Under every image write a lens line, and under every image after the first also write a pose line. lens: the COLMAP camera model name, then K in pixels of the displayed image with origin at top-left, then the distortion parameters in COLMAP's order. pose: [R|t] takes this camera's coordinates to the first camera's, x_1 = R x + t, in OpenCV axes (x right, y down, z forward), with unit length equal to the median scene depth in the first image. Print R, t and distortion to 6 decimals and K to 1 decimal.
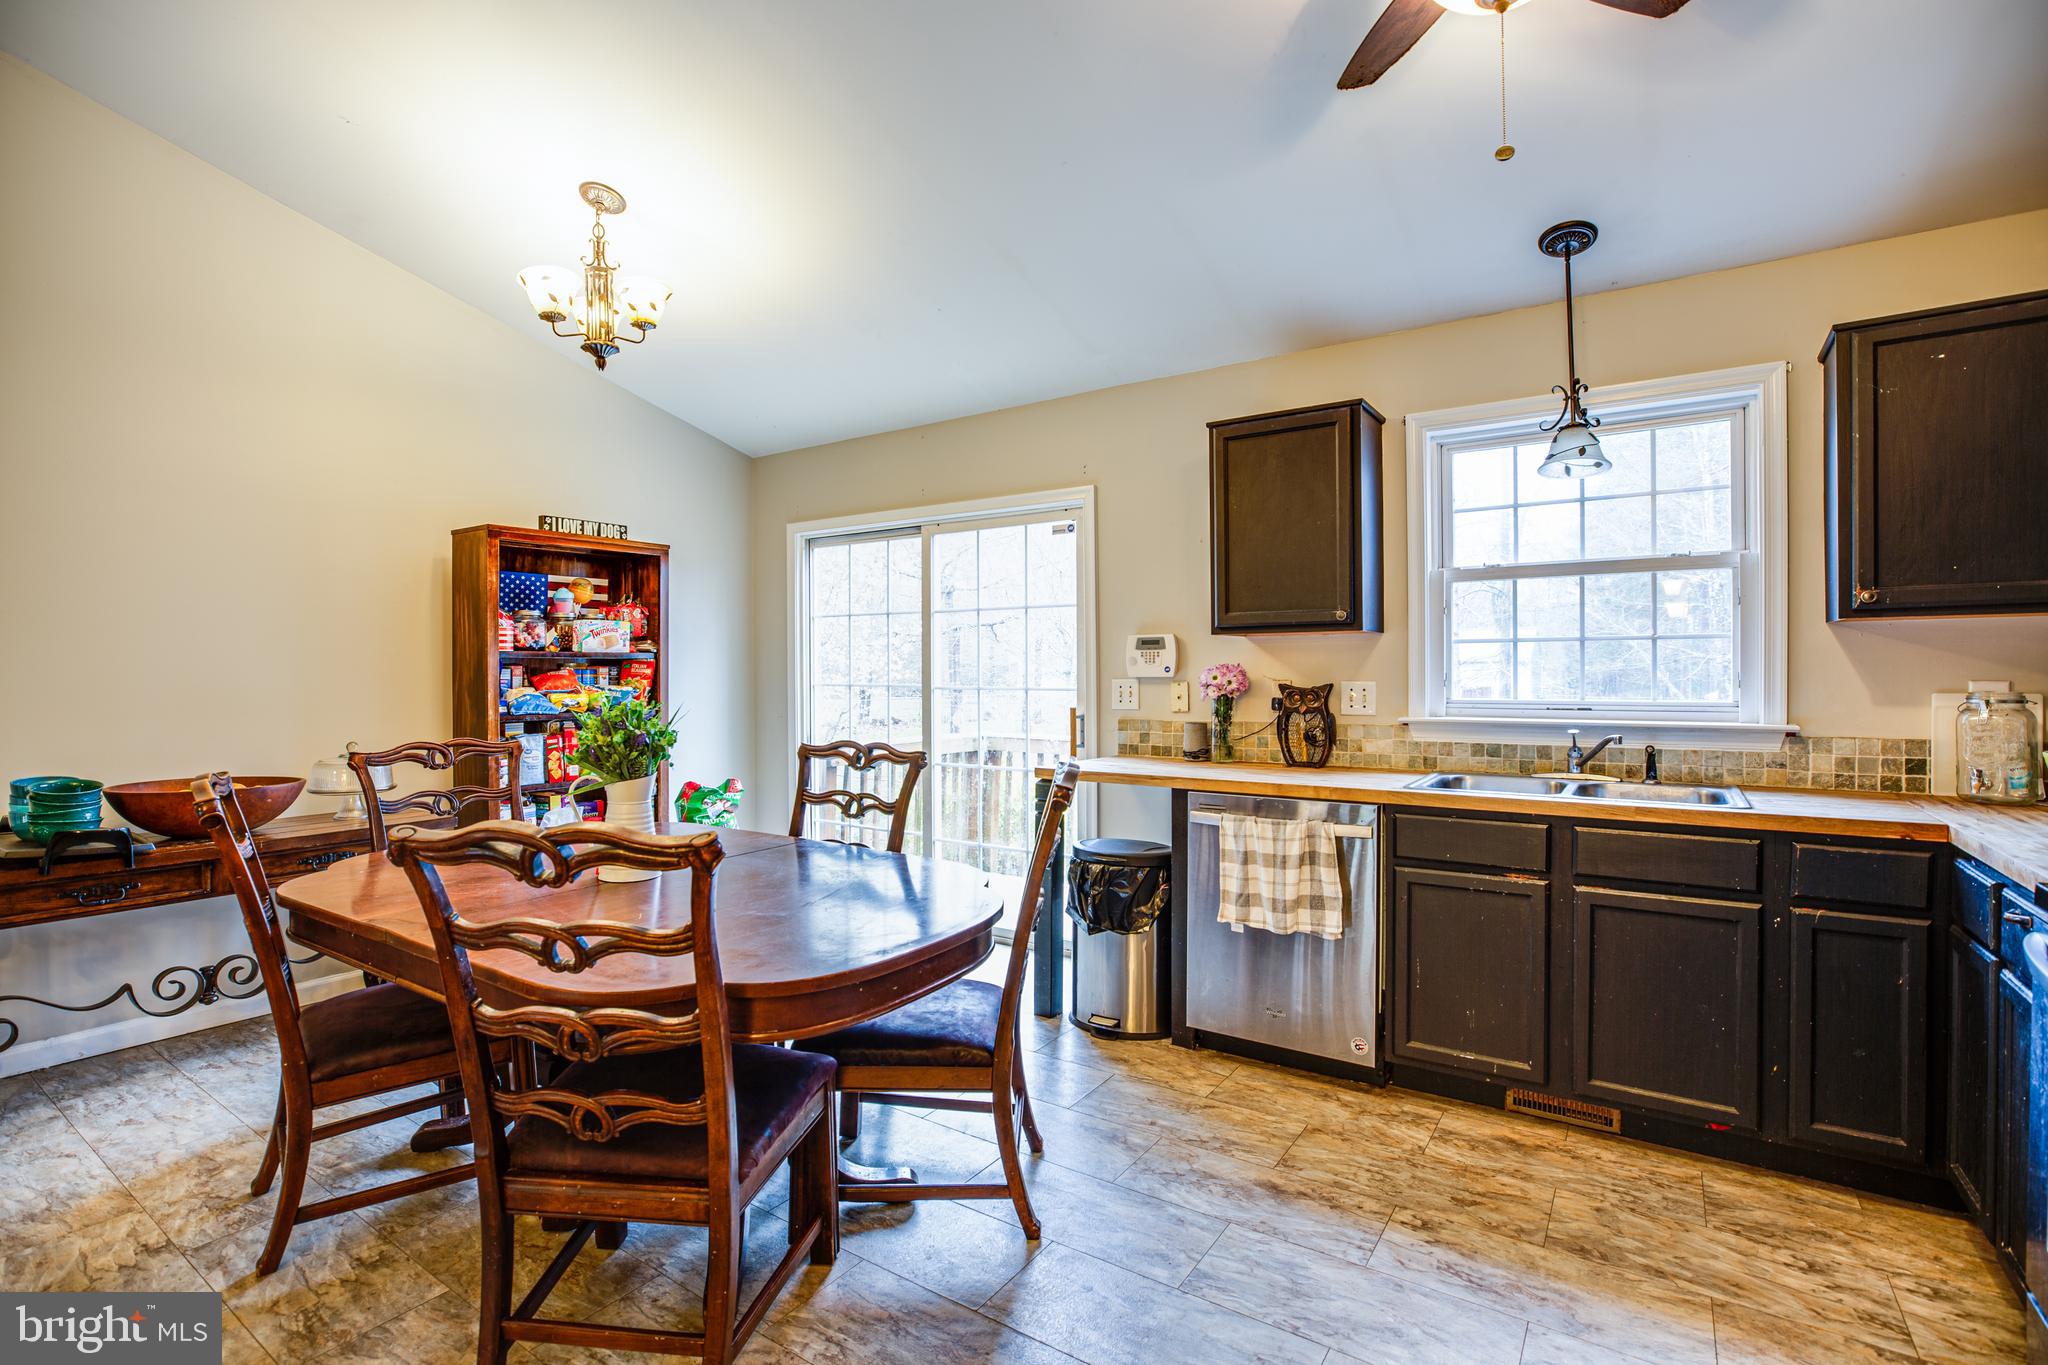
lens RADIAL K [[959.2, 0, 1024.0], [0, 959.2, 682.5], [0, 0, 1]] dist [-0.031368, 0.012809]
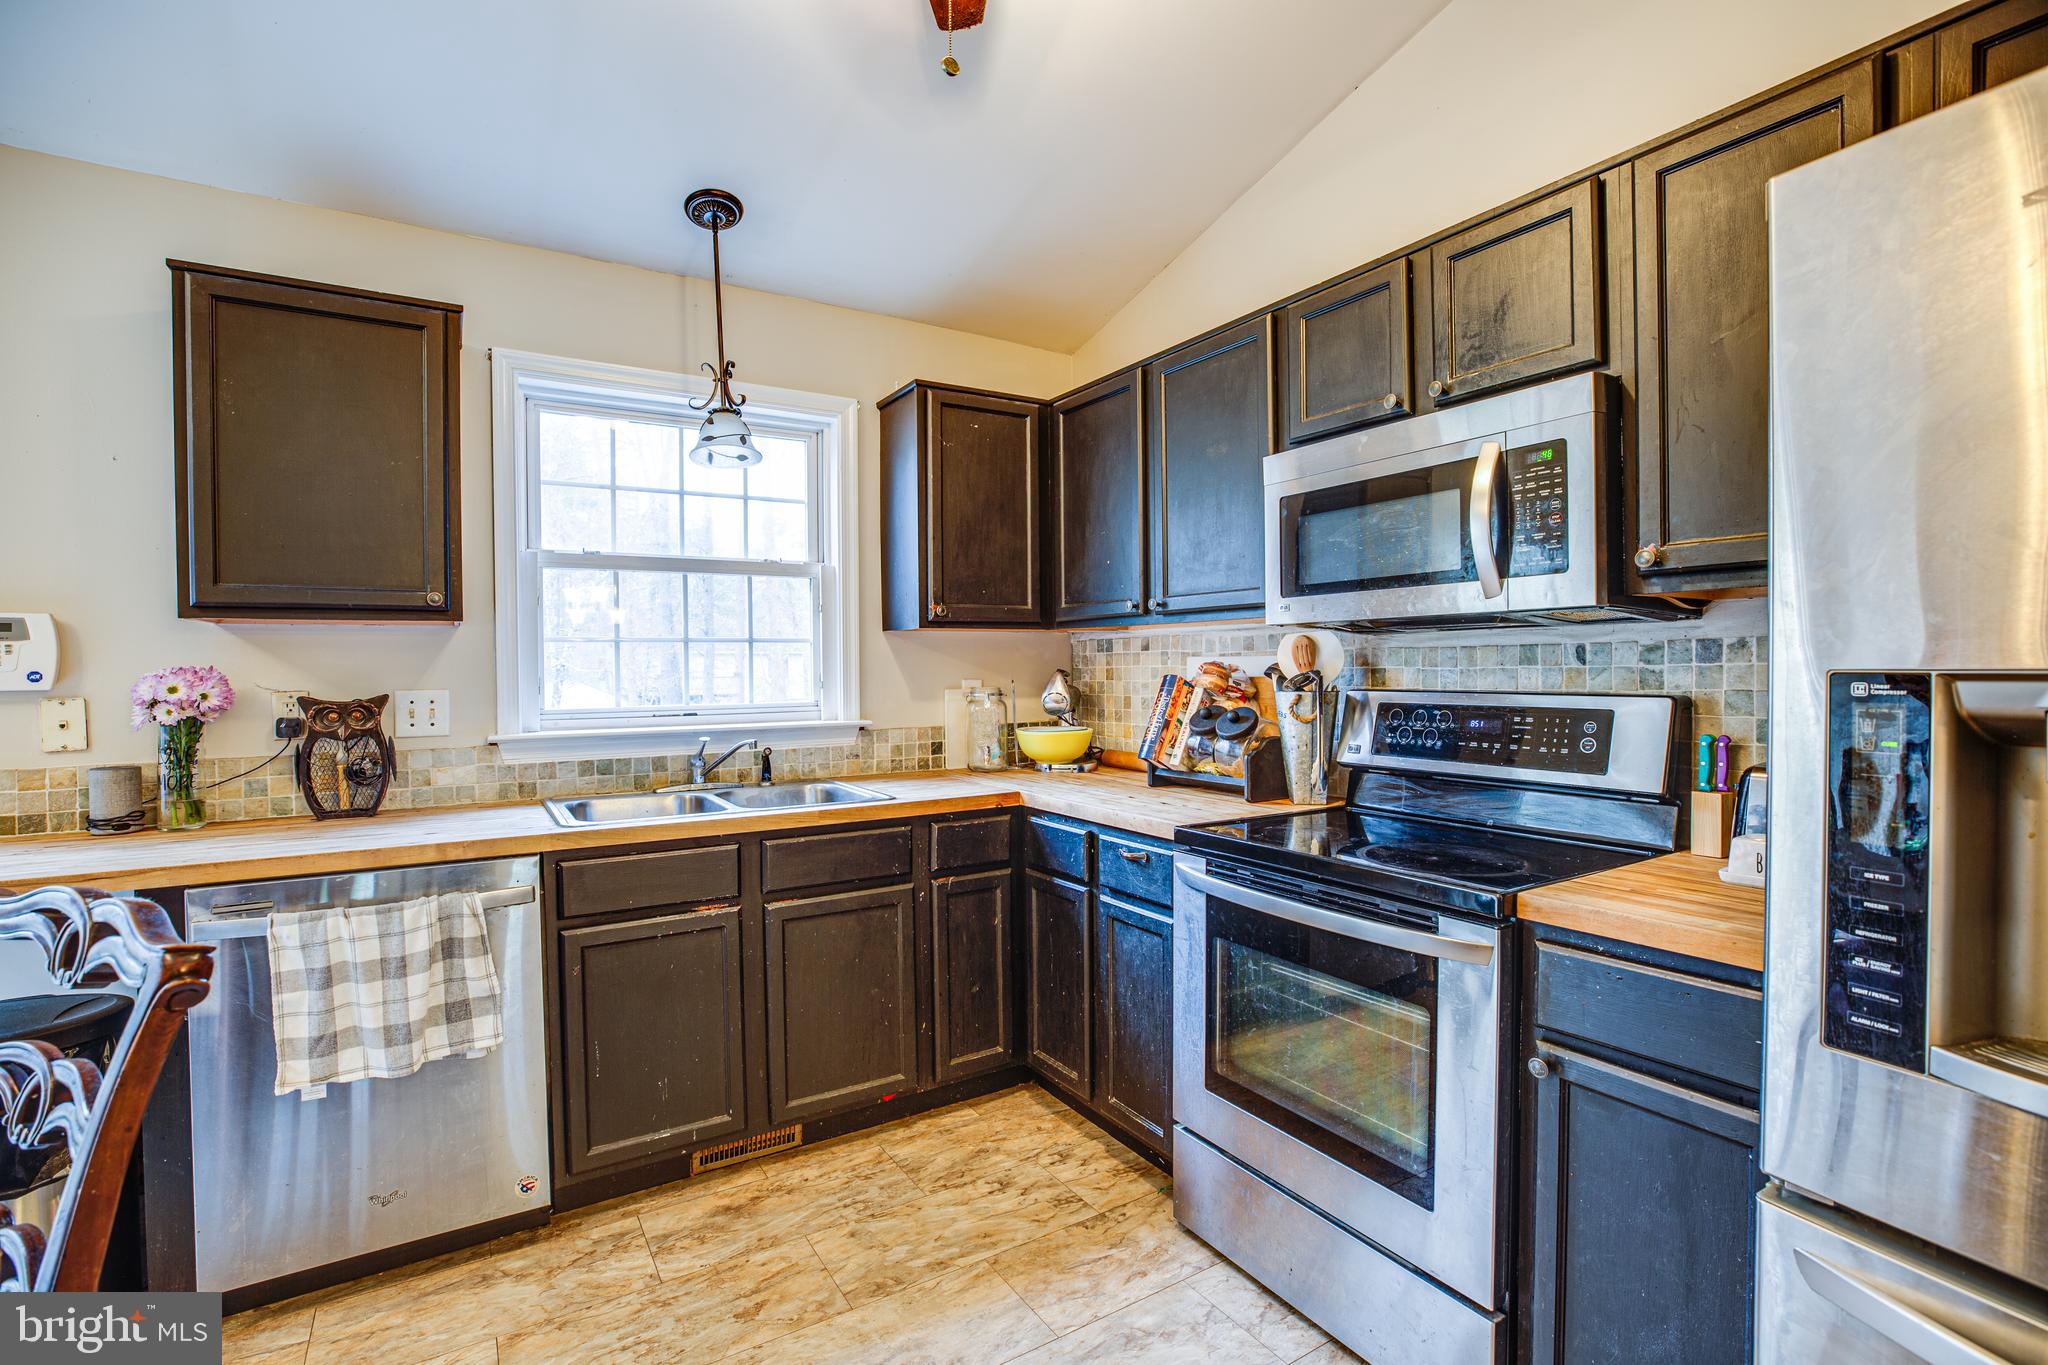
lens RADIAL K [[930.7, 0, 1024.0], [0, 930.7, 682.5], [0, 0, 1]] dist [-0.040297, 0.011940]
pose [[0.404623, -0.013636, 0.914382, -0.126857], [0.018278, 0.999810, 0.006822, -0.004402], [-0.914301, 0.013952, 0.404795, 0.347619]]
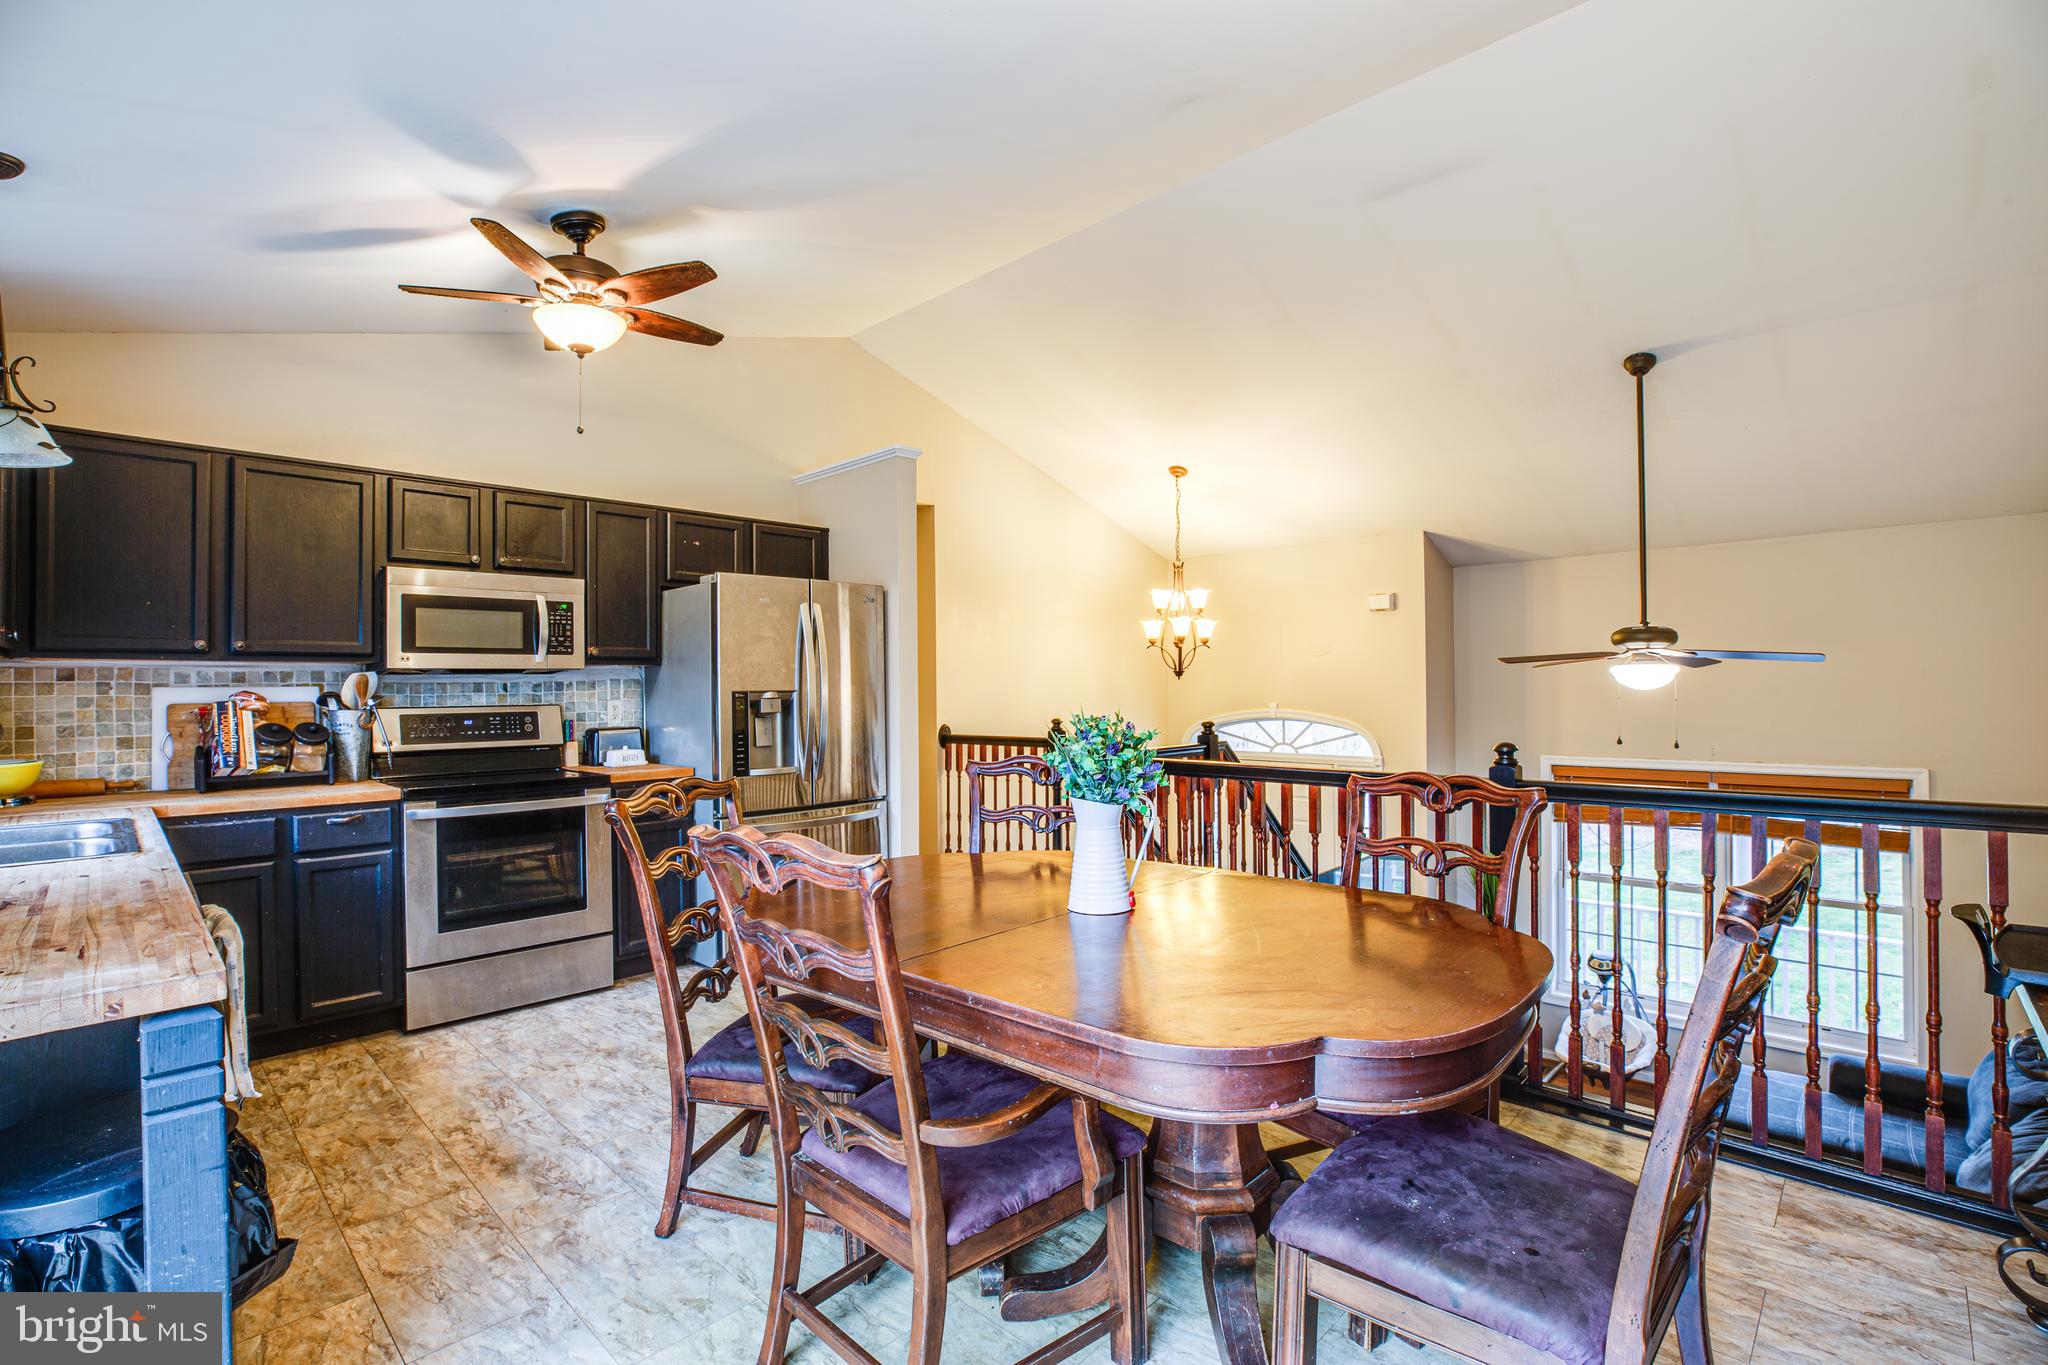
lens RADIAL K [[961.1, 0, 1024.0], [0, 961.1, 682.5], [0, 0, 1]] dist [-0.076918, -0.000102]
pose [[-0.985566, 0.018923, 0.168230, -0.400980], [0.019886, 0.999794, 0.004044, -0.010635], [-0.168119, 0.007331, -0.985740, 1.535092]]
